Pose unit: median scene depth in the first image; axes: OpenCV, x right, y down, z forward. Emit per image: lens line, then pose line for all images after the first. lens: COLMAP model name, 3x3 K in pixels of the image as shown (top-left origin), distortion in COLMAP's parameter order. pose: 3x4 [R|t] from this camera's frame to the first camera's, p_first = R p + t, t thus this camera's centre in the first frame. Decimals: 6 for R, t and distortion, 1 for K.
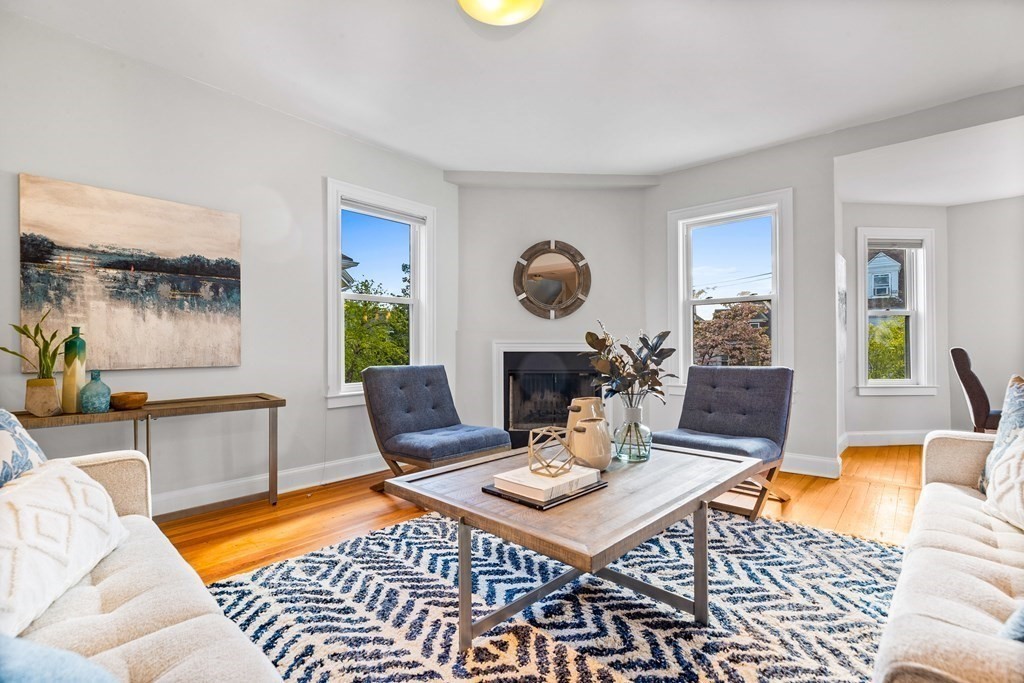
lens RADIAL K [[468.1, 0, 514.5], [0, 468.1, 347.6], [0, 0, 1]] dist [-0.006817, 0.003983]
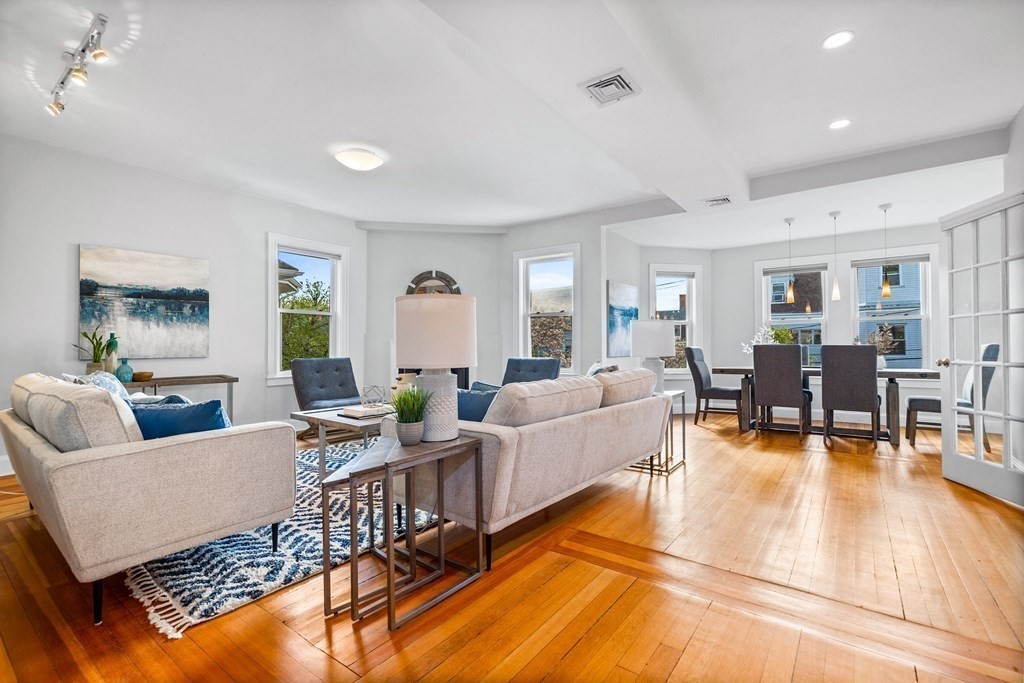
lens RADIAL K [[468.1, 0, 509.5], [0, 468.1, 339.5], [0, 0, 1]] dist [-0.006817, 0.003983]
pose [[0.997172, 0.003975, 0.075047, 0.328106], [-0.002888, 0.999889, -0.014595, -0.000302], [-0.075096, 0.014337, 0.997073, -0.692895]]
